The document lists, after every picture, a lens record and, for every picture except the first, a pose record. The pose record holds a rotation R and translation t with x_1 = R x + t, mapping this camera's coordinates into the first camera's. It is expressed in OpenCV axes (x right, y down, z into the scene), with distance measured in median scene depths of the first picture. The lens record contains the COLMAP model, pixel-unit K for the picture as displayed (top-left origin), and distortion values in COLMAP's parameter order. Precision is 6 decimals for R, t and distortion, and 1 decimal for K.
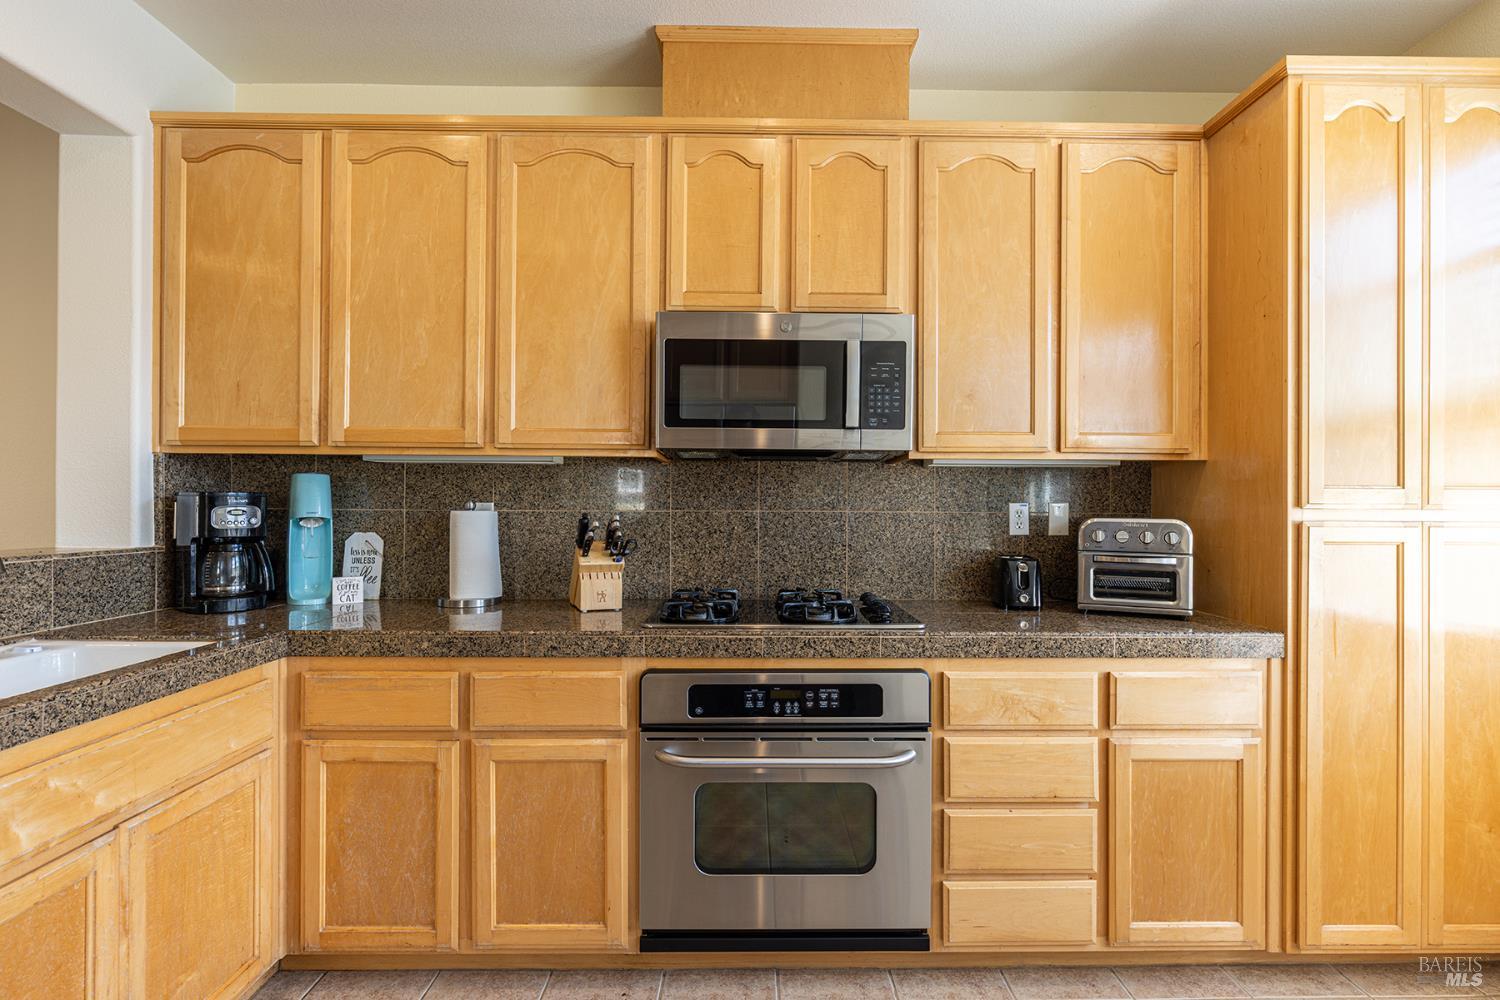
lens RADIAL K [[695.0, 0, 754.7], [0, 695.0, 504.2], [0, 0, 1]] dist [-0.001812, 0.000373]
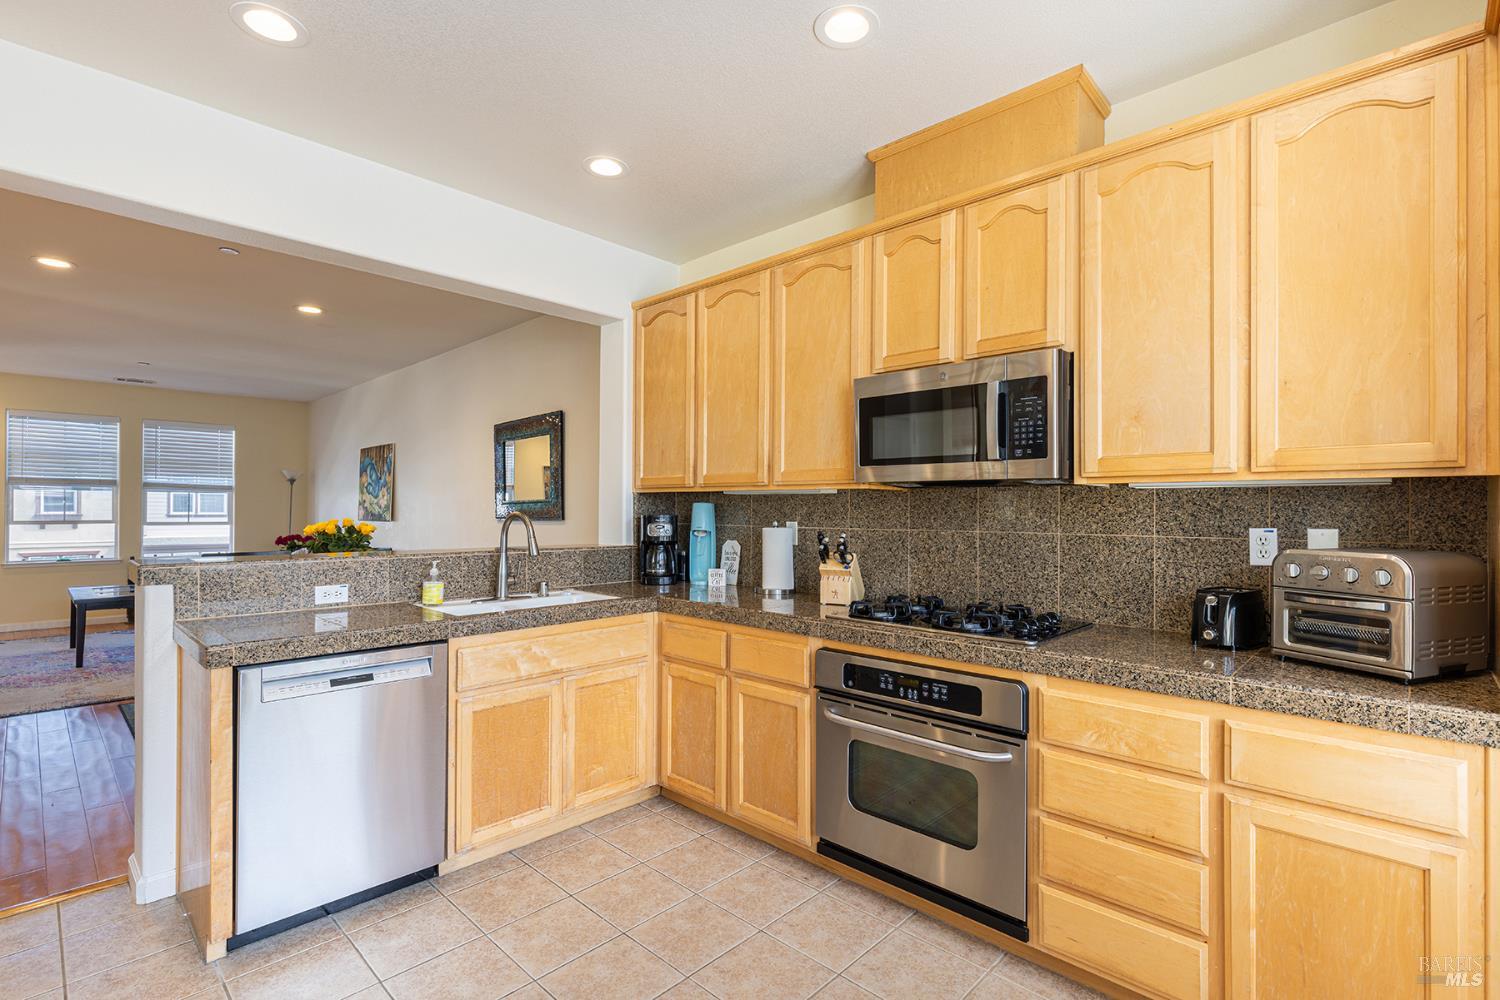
lens RADIAL K [[696.4, 0, 747.0], [0, 696.4, 506.2], [0, 0, 1]] dist [-0.001866, -0.000400]
pose [[0.712215, -0.005460, -0.701940, 0.632929], [-0.000891, 0.999962, -0.008683, -0.025056], [0.701960, 0.006809, 0.712184, -0.074258]]
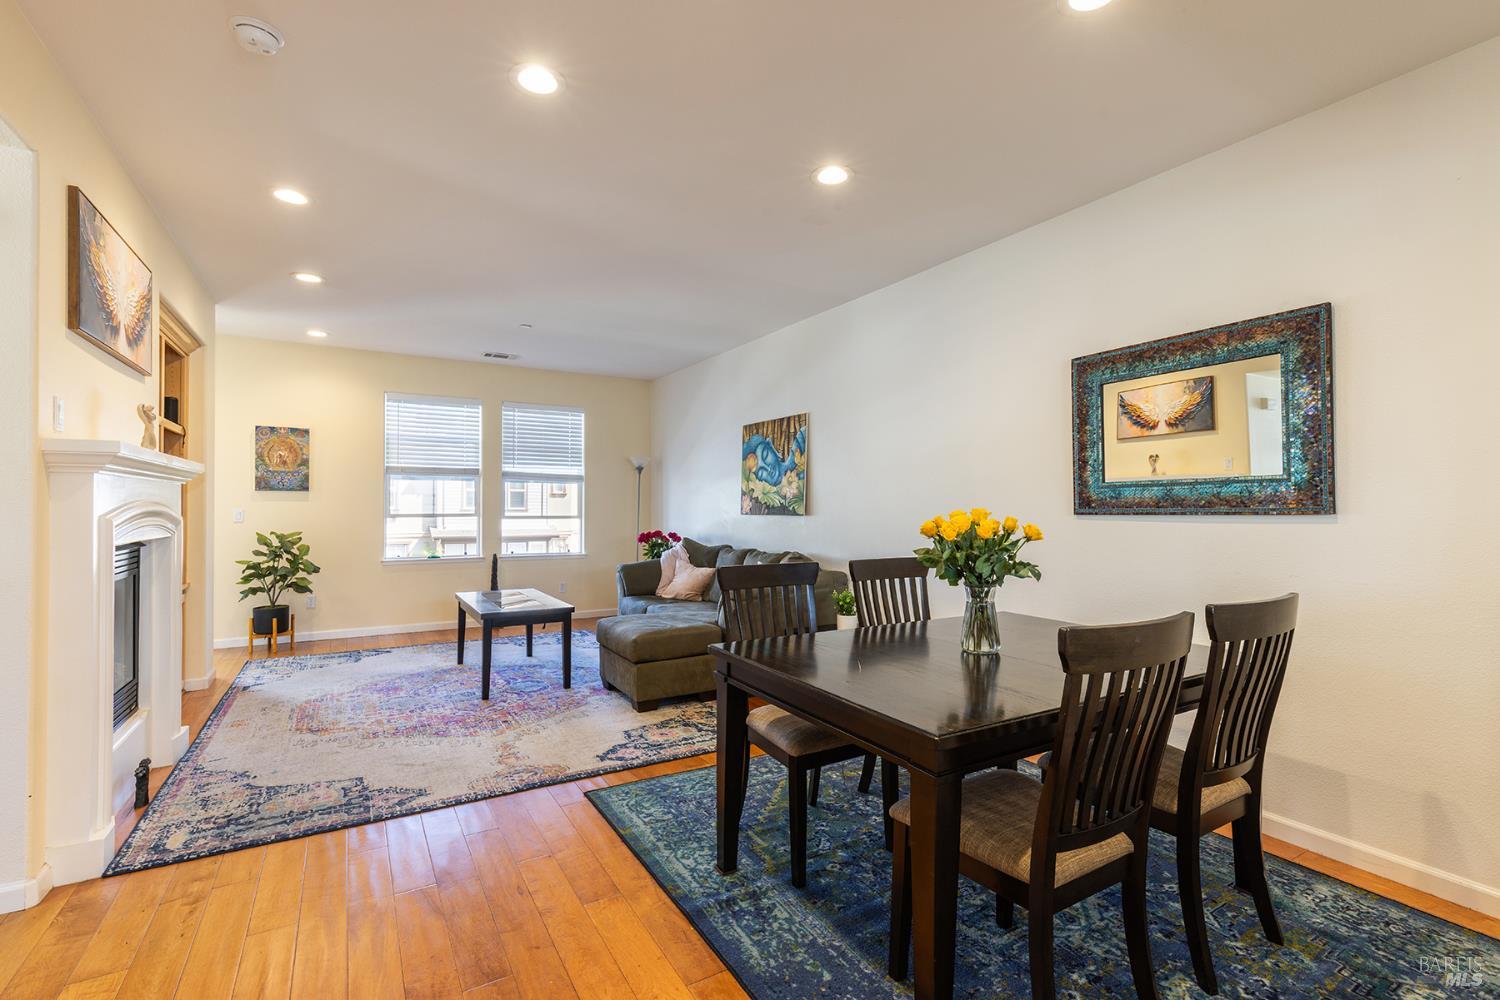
lens RADIAL K [[669.9, 0, 759.4], [0, 669.9, 505.9], [0, 0, 1]] dist [0.003929, 0.000433]
pose [[0.512338, -0.002189, -0.858781, -0.985037], [-0.001868, 0.999992, -0.003664, -0.003755], [0.858782, 0.003482, 0.512329, -0.309067]]
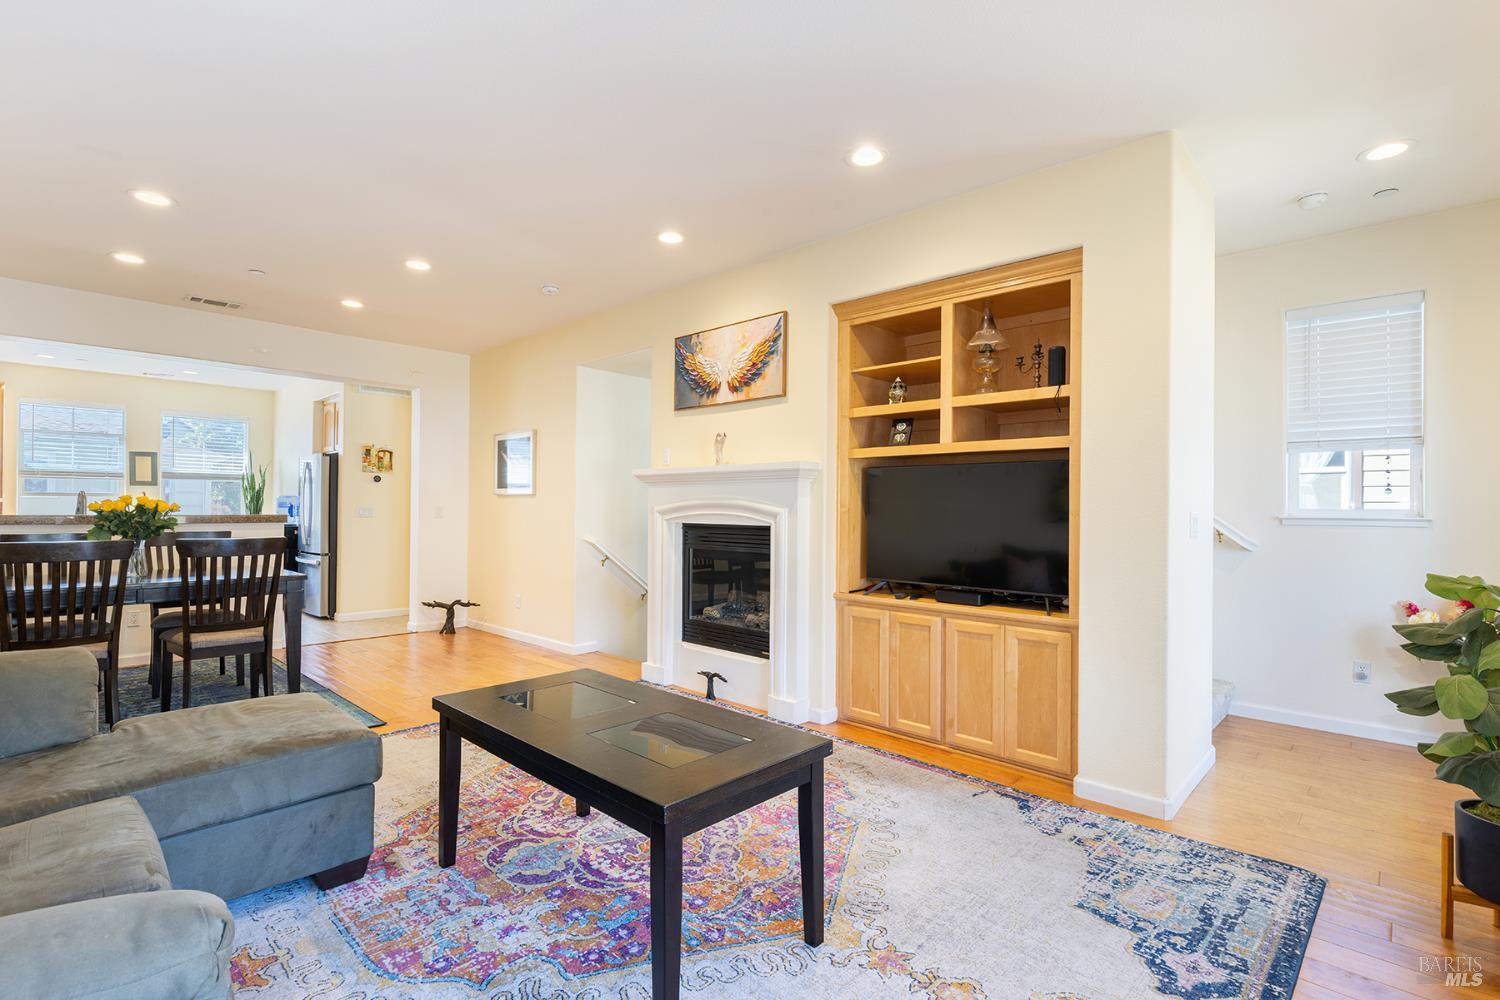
lens RADIAL K [[695.0, 0, 754.7], [0, 695.0, 504.2], [0, 0, 1]] dist [-0.001812, 0.000373]
pose [[-0.713131, -0.004785, 0.701014, -4.454628], [-0.010858, 0.999932, -0.004221, 0.011727], [-0.700946, -0.010622, -0.713135, 0.753980]]
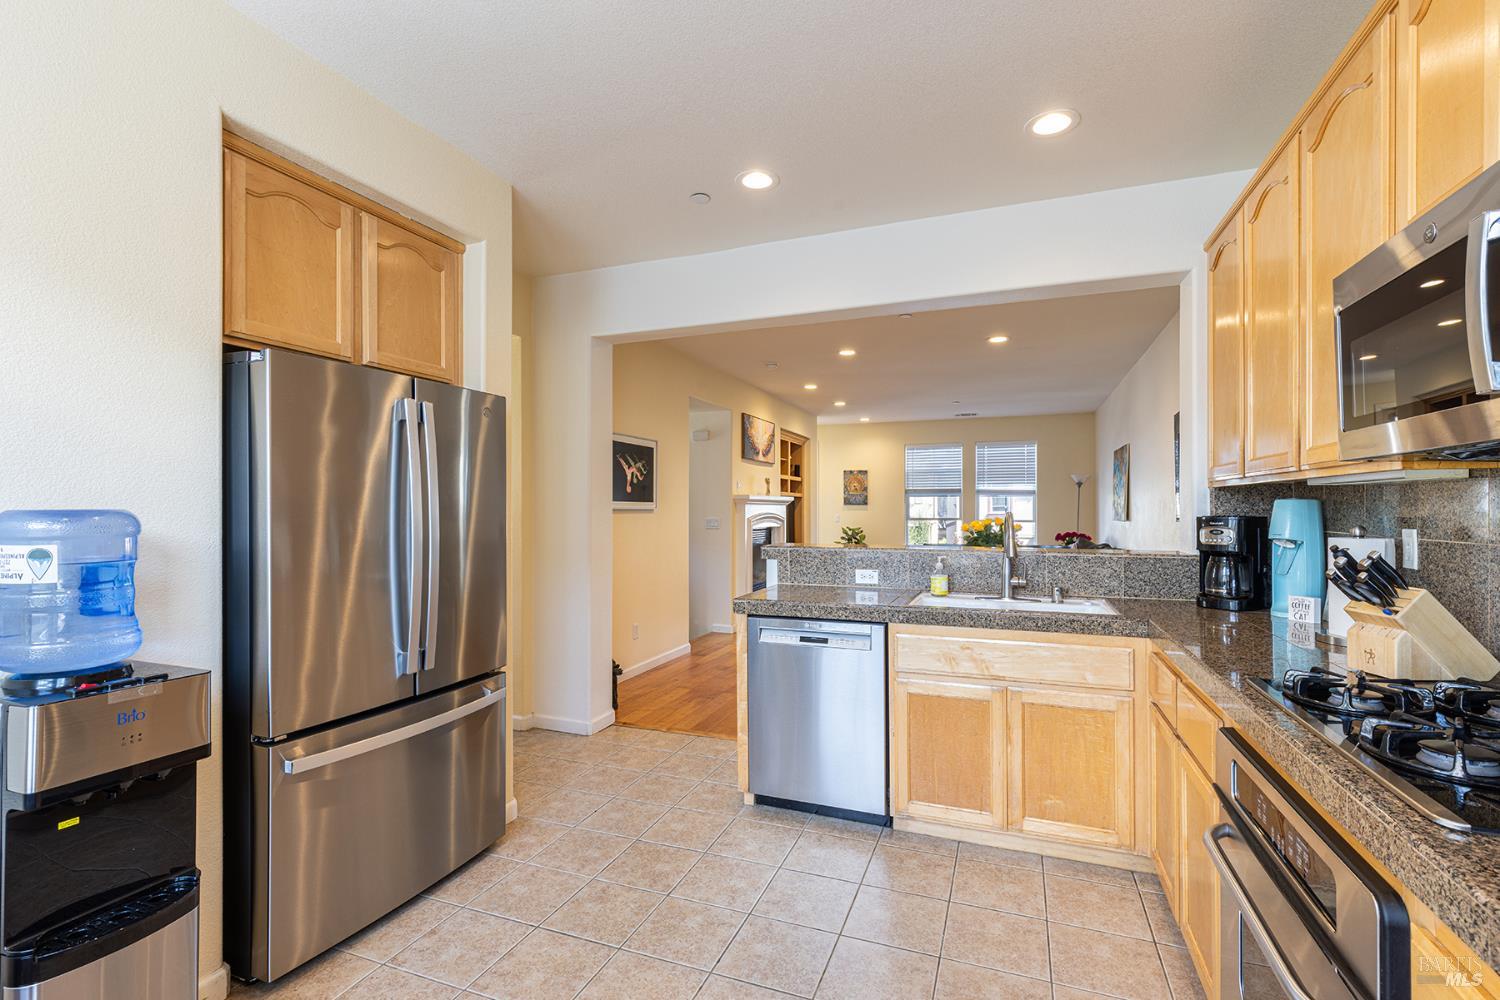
lens RADIAL K [[669.9, 0, 759.4], [0, 669.9, 505.9], [0, 0, 1]] dist [0.003929, 0.000433]
pose [[-0.367596, -0.007583, -0.929955, 0.755718], [-0.000882, 0.999969, -0.007805, -0.027487], [0.929985, -0.002049, -0.367591, 0.690028]]
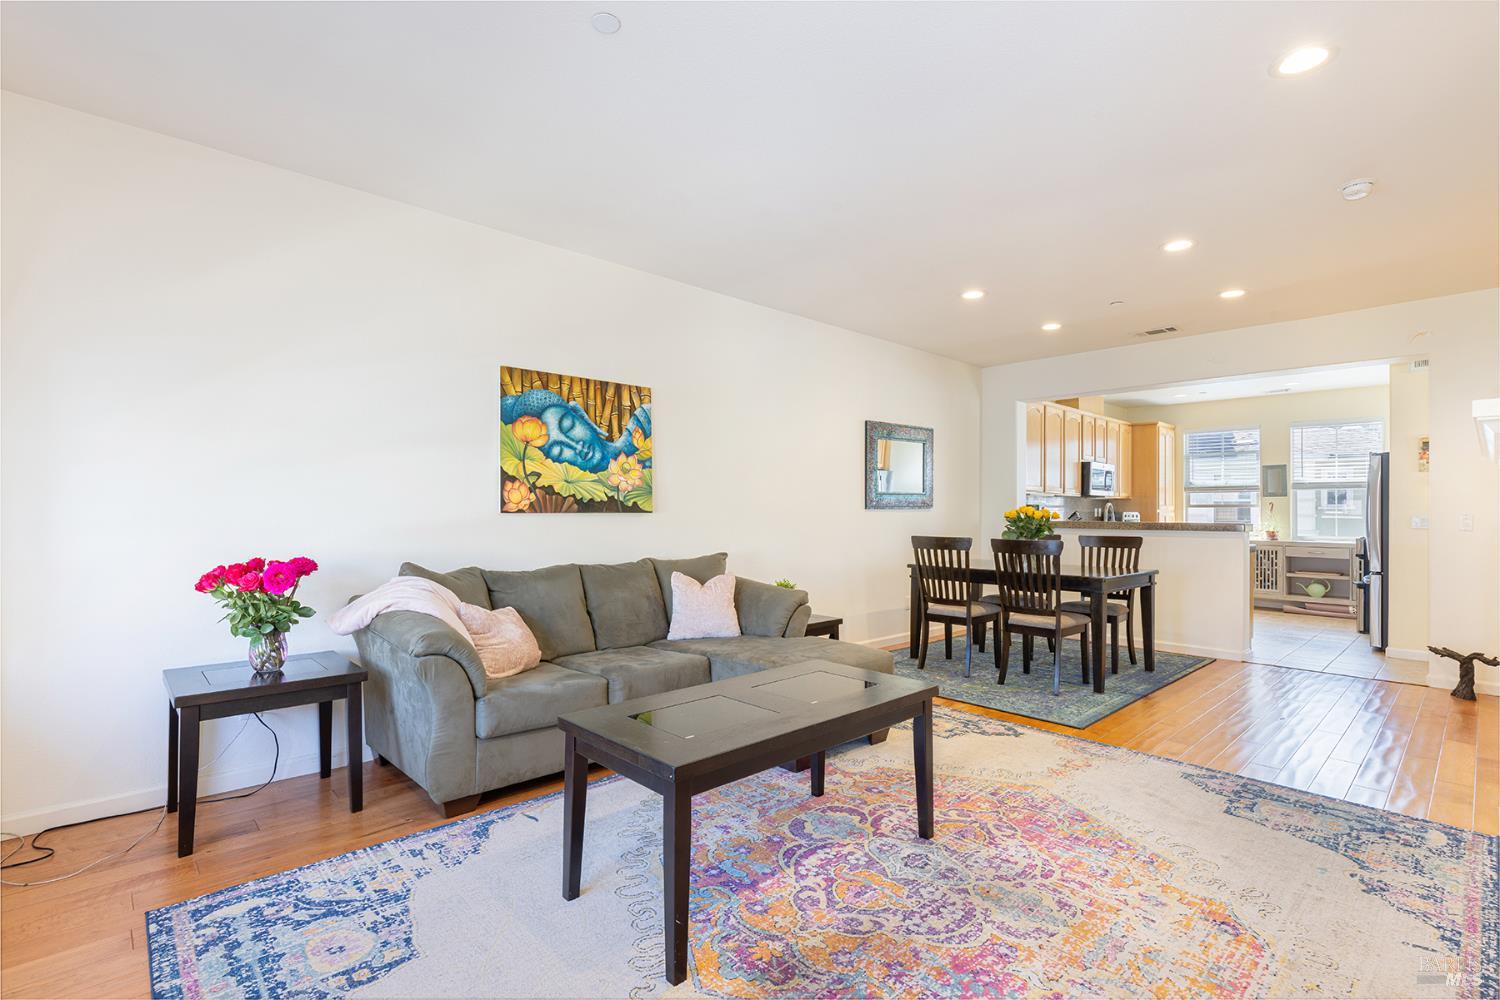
lens RADIAL K [[695.0, 0, 754.7], [0, 695.0, 504.2], [0, 0, 1]] dist [-0.001812, 0.000373]
pose [[0.735794, 0.006946, 0.677170, -4.374435], [-0.003109, 0.999972, -0.006879, 0.011634], [-0.677198, 0.002956, 0.735795, -0.683698]]
